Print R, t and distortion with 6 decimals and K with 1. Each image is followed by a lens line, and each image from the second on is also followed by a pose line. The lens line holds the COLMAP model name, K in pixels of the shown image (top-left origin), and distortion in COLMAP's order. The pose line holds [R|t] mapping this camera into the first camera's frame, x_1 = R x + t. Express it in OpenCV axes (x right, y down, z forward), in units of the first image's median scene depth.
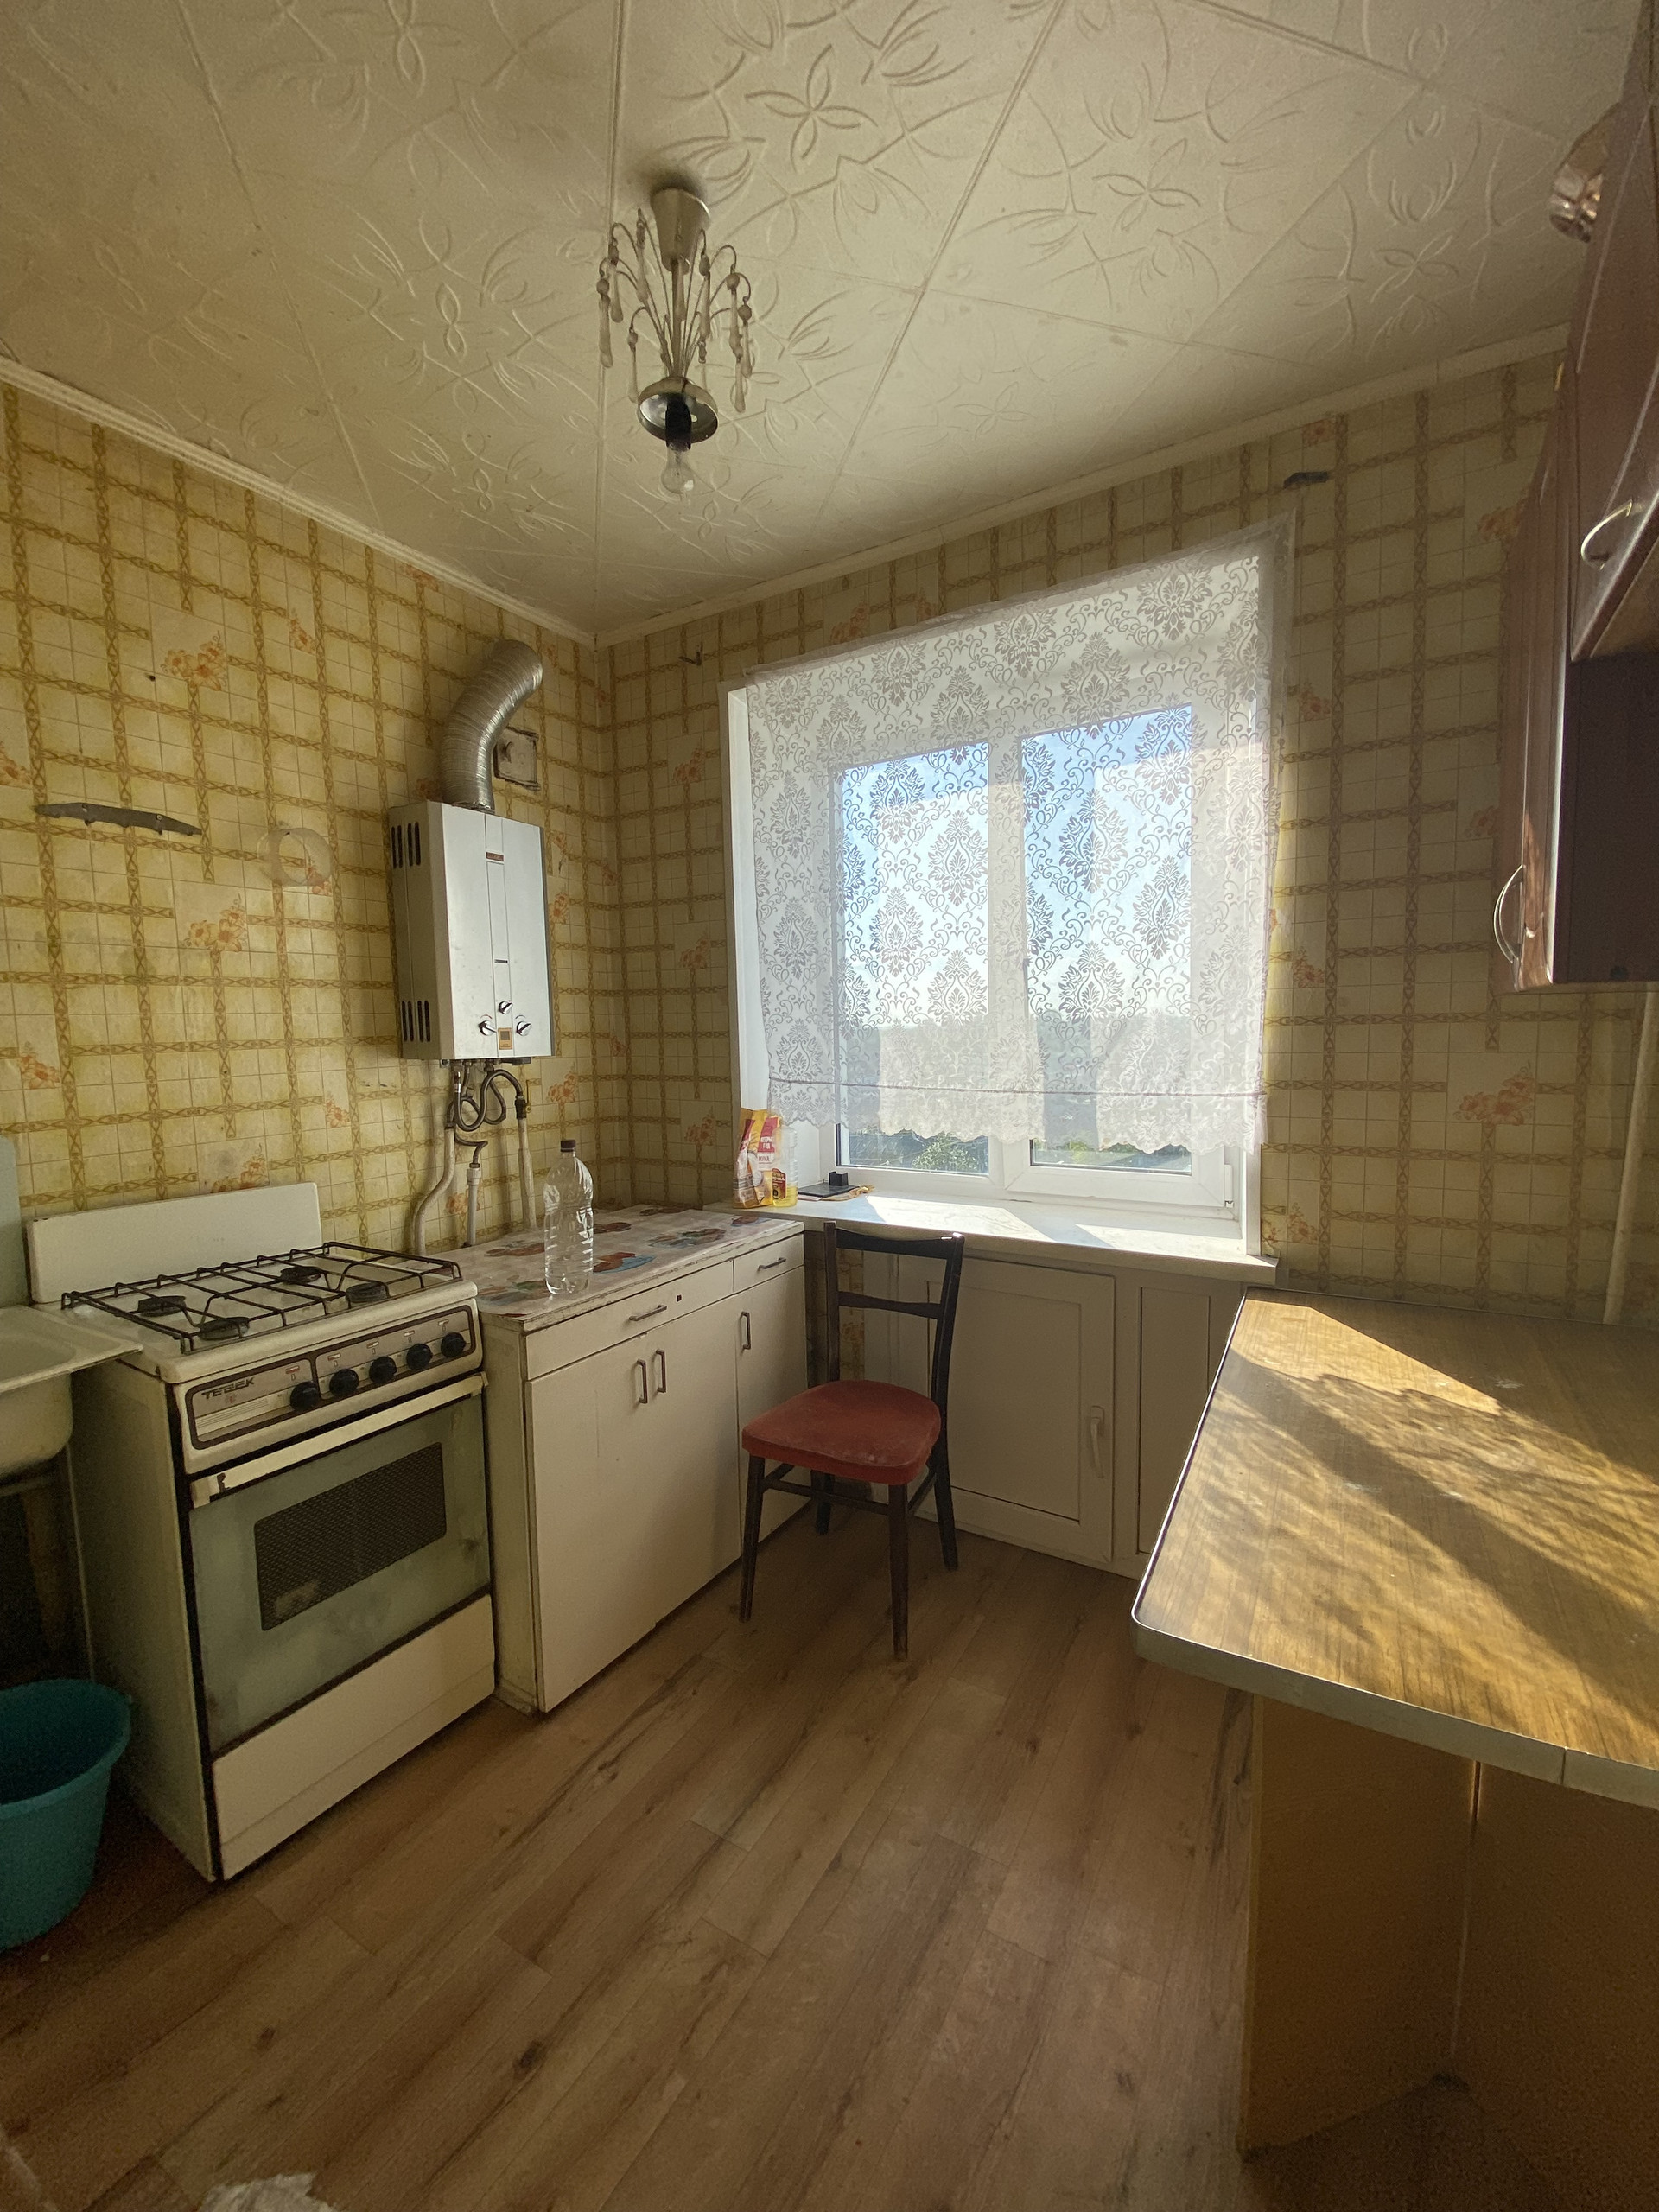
lens RADIAL K [[900.7, 0, 822.7], [0, 900.7, 1112.3], [0, 0, 1]] dist [0.007501, -0.012870]
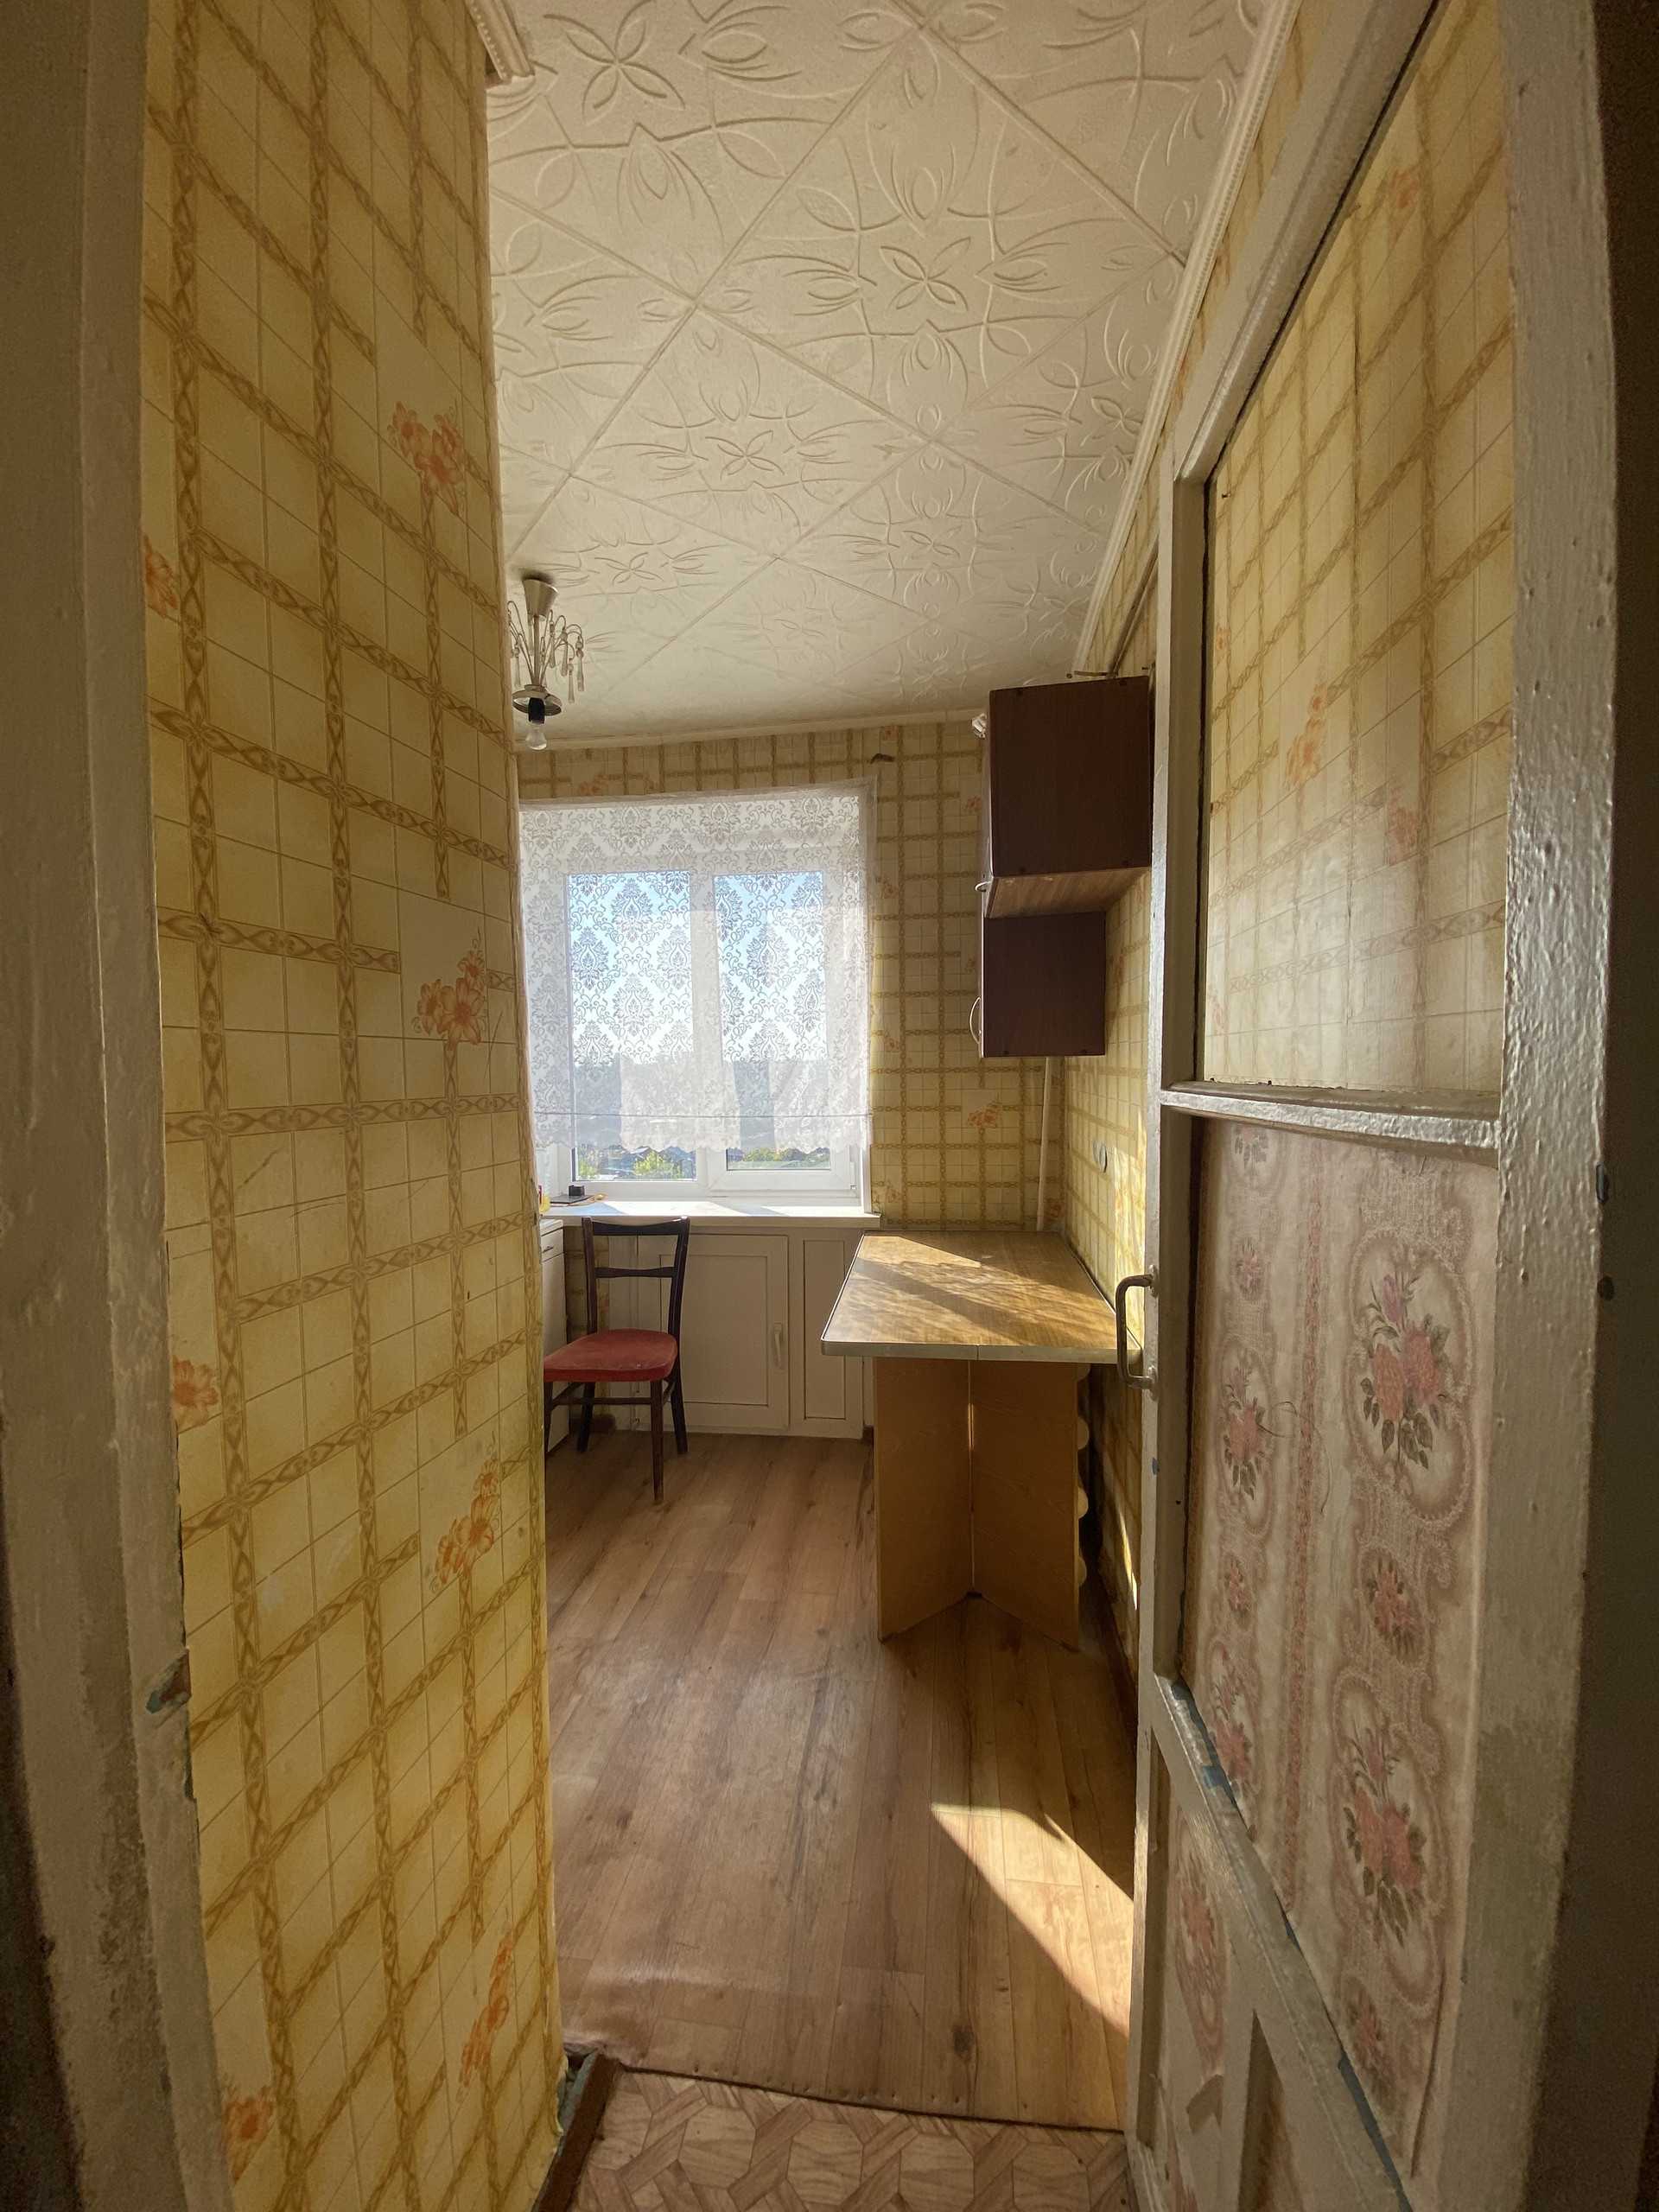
lens RADIAL K [[900.7, 0, 824.9], [0, 900.7, 1109.6], [0, 0, 1]] dist [0.007501, -0.012870]
pose [[0.920891, -0.009913, 0.389694, -0.230038], [0.028966, 0.998653, -0.043046, 0.039230], [-0.388743, 0.050928, 0.919938, -0.484765]]
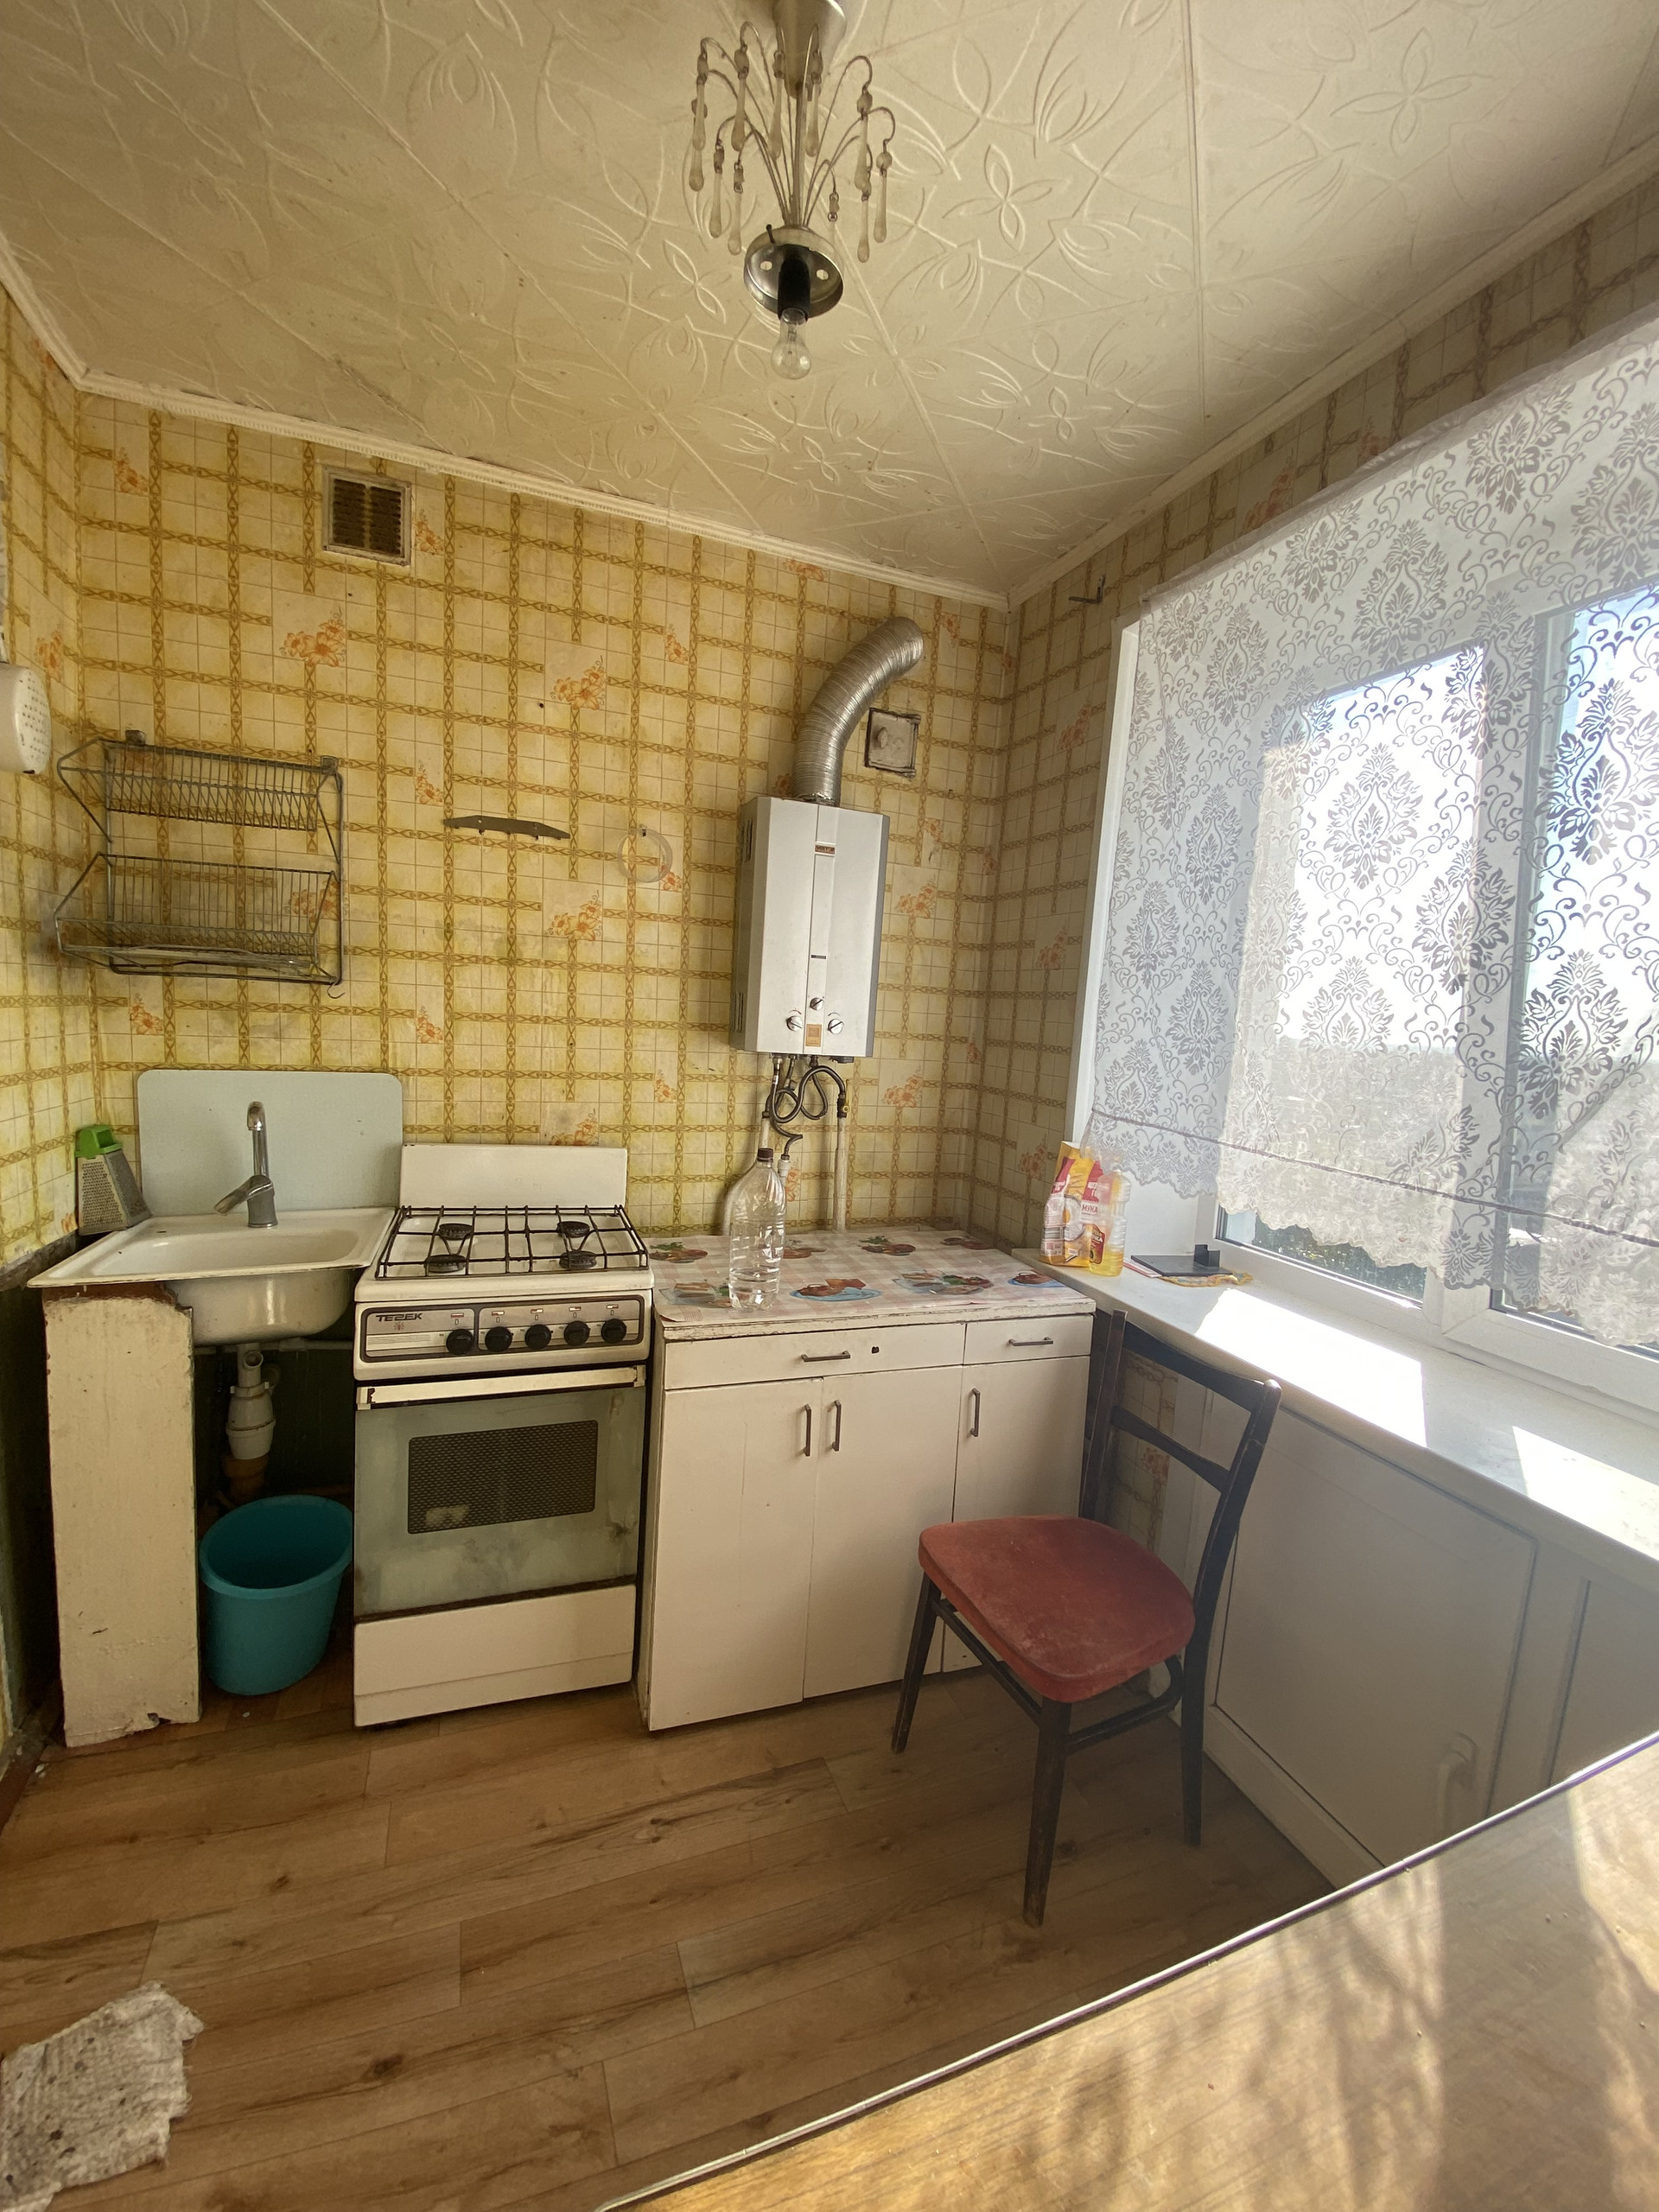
lens RADIAL K [[900.7, 0, 816.2], [0, 900.7, 1110.6], [0, 0, 1]] dist [0.007501, -0.012870]
pose [[0.783791, 0.132907, -0.606636, 0.305850], [-0.131658, 0.990188, 0.046833, -0.056990], [0.606908, 0.043161, 0.793599, 0.287764]]
